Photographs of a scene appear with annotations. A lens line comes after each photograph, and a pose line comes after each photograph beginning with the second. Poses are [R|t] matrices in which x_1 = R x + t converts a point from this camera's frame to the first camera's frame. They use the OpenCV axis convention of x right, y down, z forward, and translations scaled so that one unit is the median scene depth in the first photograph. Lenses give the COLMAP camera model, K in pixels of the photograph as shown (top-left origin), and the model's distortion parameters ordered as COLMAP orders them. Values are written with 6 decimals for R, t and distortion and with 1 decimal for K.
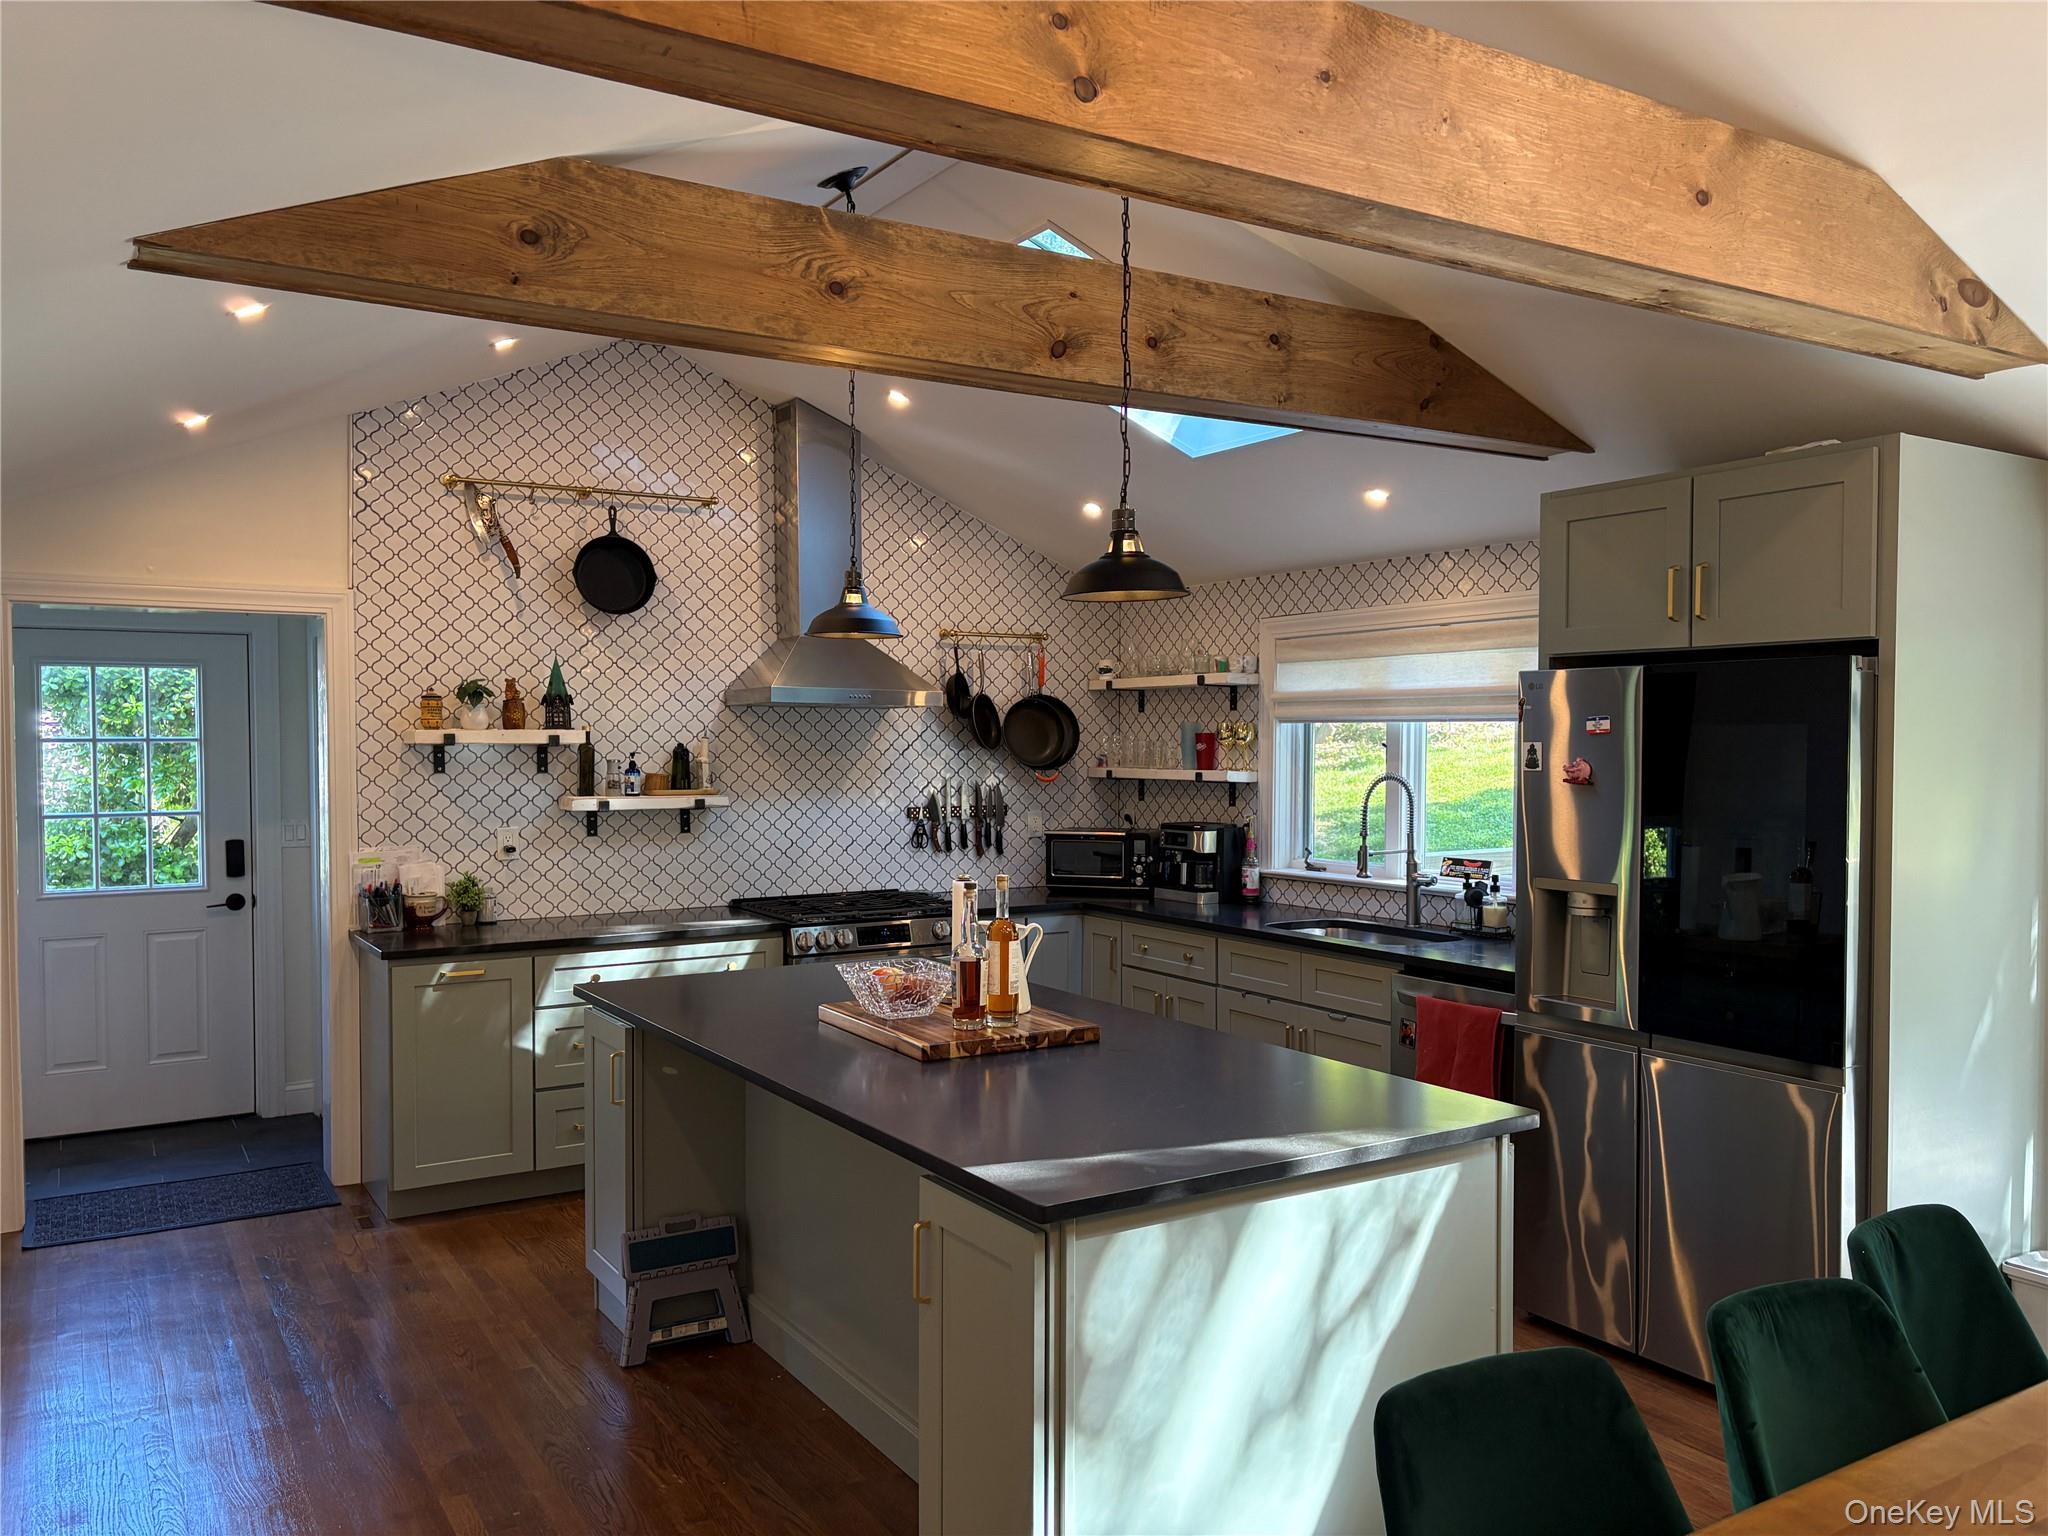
lens RADIAL K [[1539.3, 0, 1022.5], [0, 1539.3, 766.7], [0, 0, 1]] dist [0.062148, -0.056969]
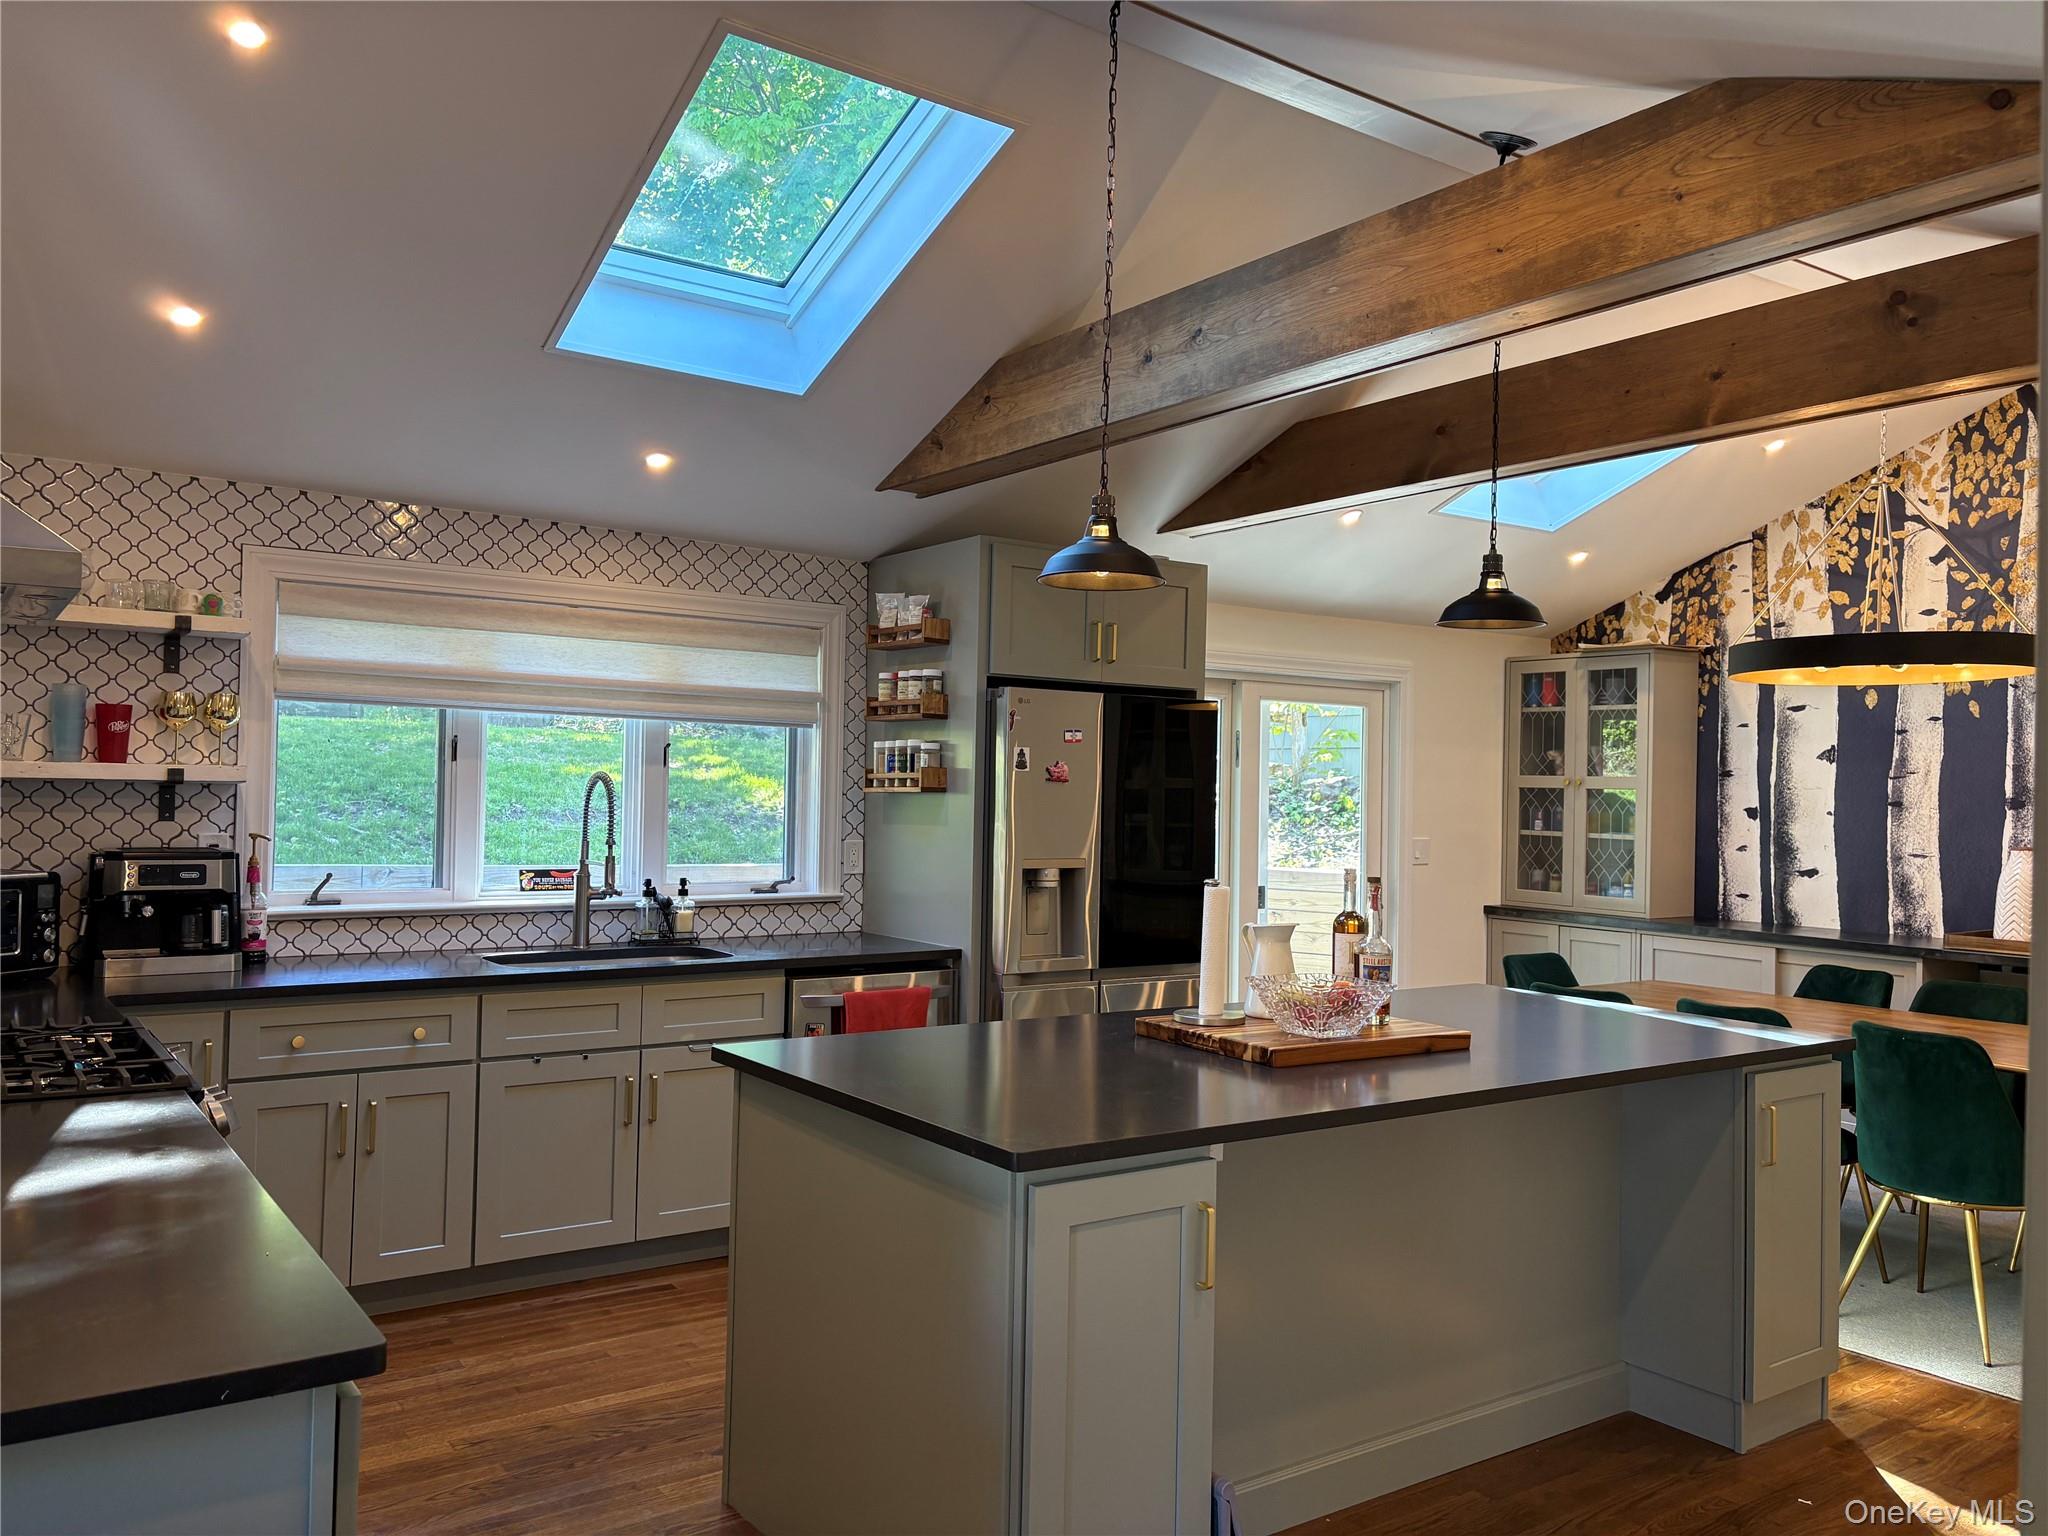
lens RADIAL K [[1539.3, 0, 1021.6], [0, 1539.3, 764.9], [0, 0, 1]] dist [0.062148, -0.056969]
pose [[-0.070562, 0.021155, 0.997283, -0.629400], [-0.003936, 0.999761, -0.021486, 0.017537], [-0.997500, -0.005441, -0.070462, 0.800639]]
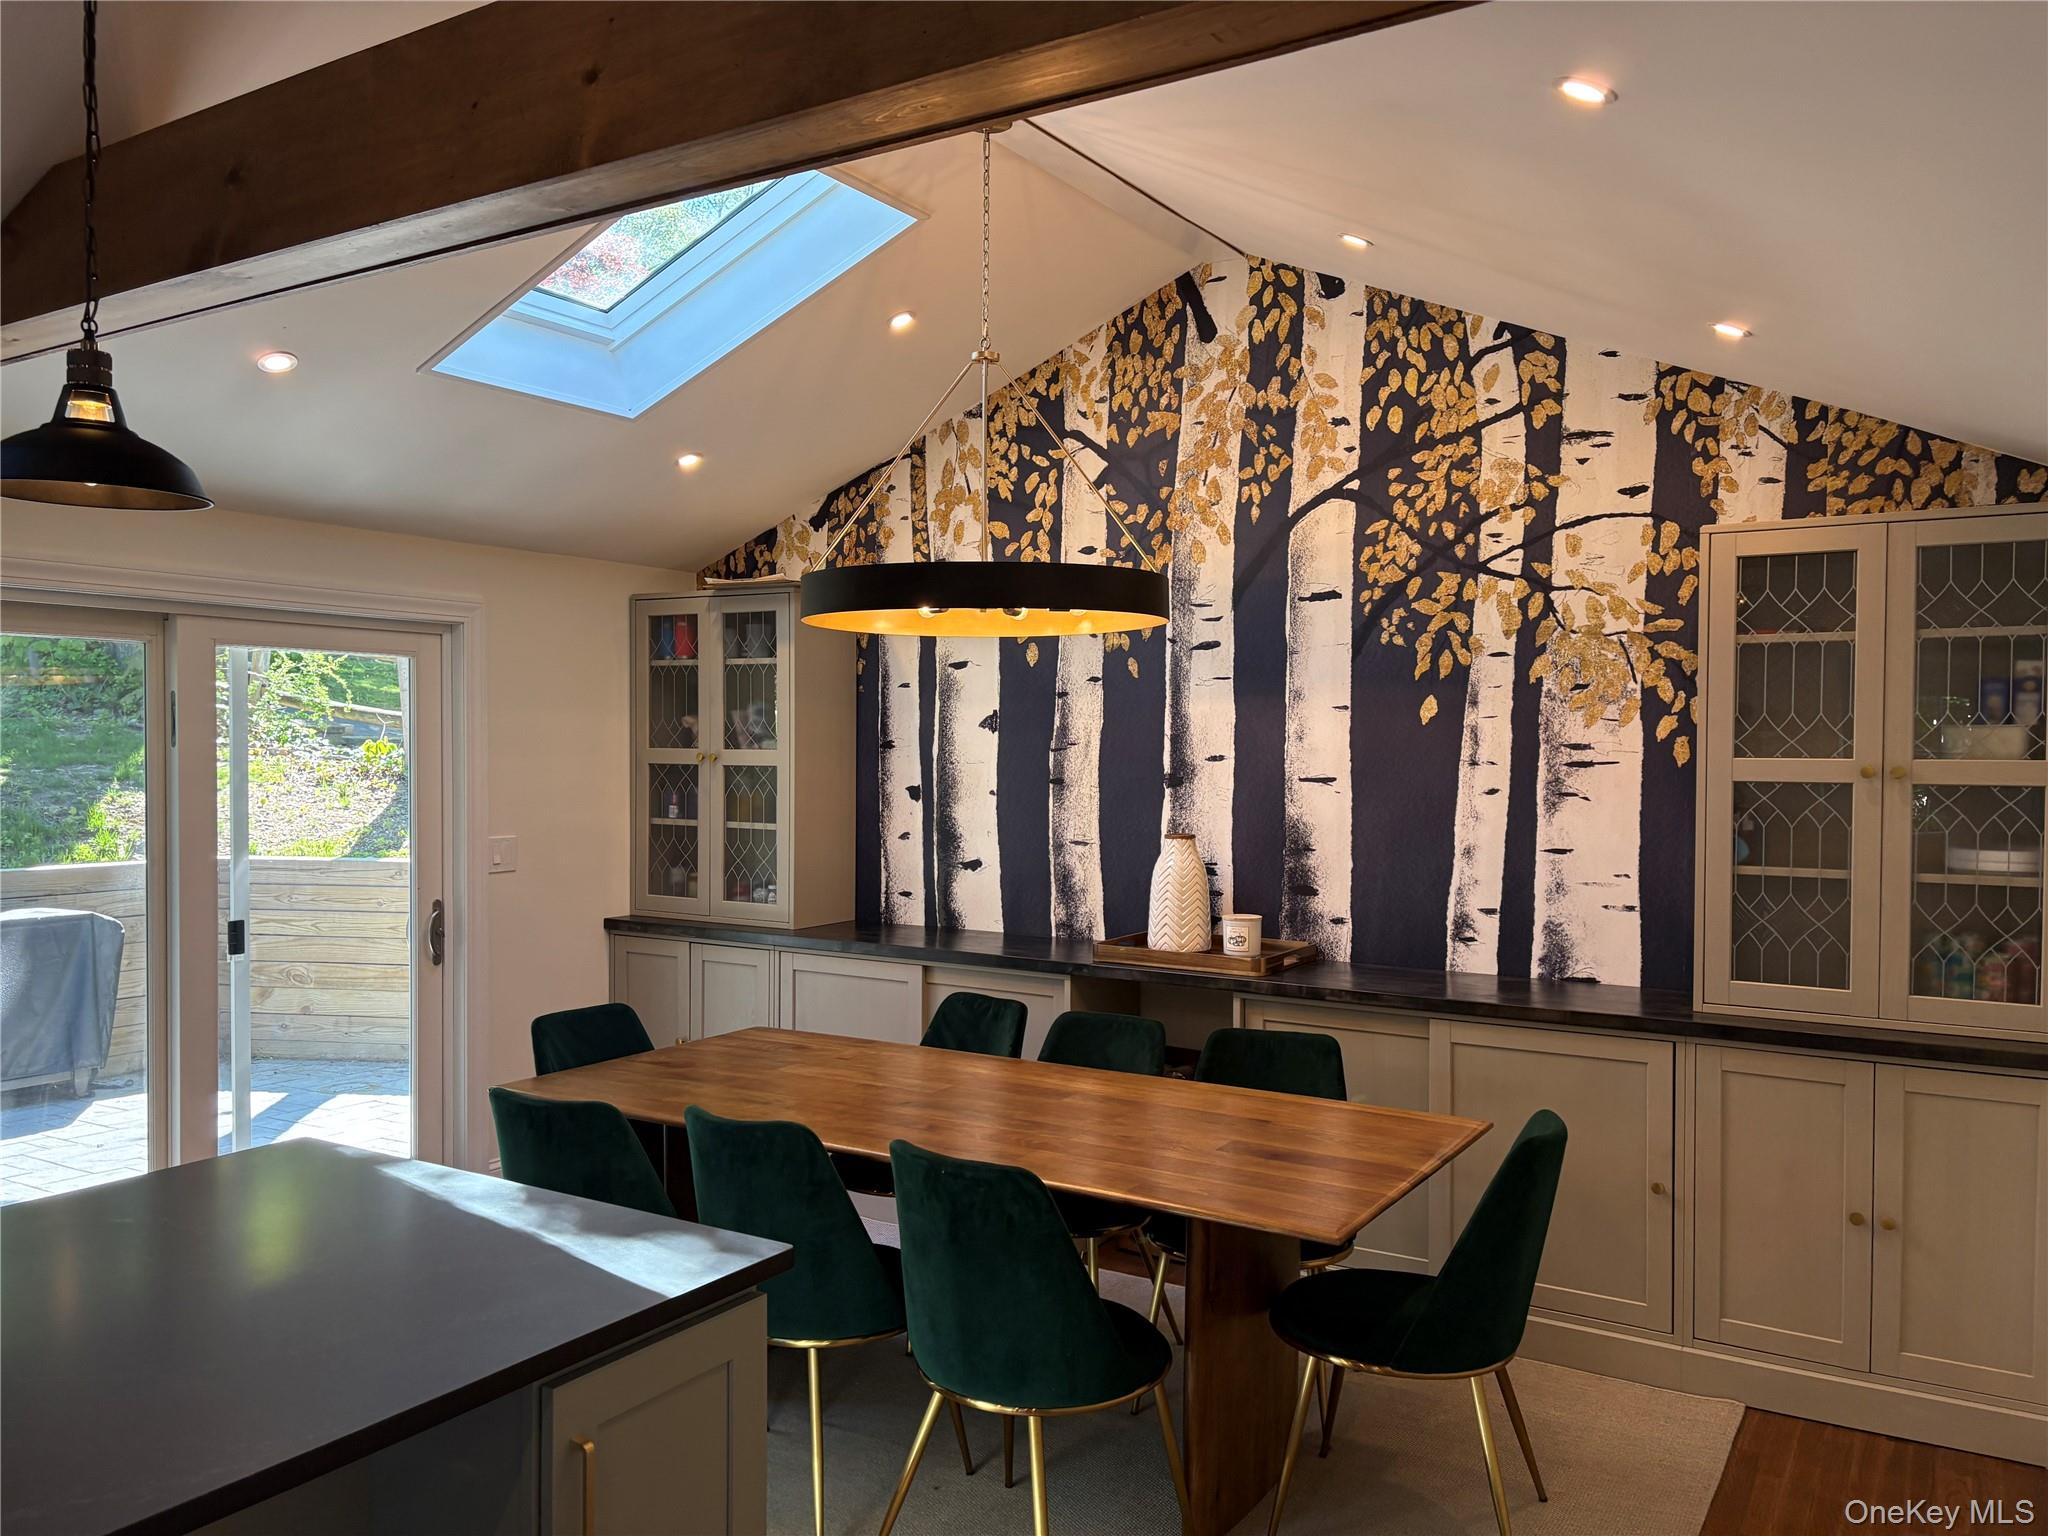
lens RADIAL K [[1539.3, 0, 1016.1], [0, 1539.3, 782.9], [0, 0, 1]] dist [0.062148, -0.056969]
pose [[-0.451800, -0.018710, 0.891923, -0.497341], [0.010679, 0.999595, 0.026378, 0.006539], [-0.892055, 0.021443, -0.451417, 0.667132]]
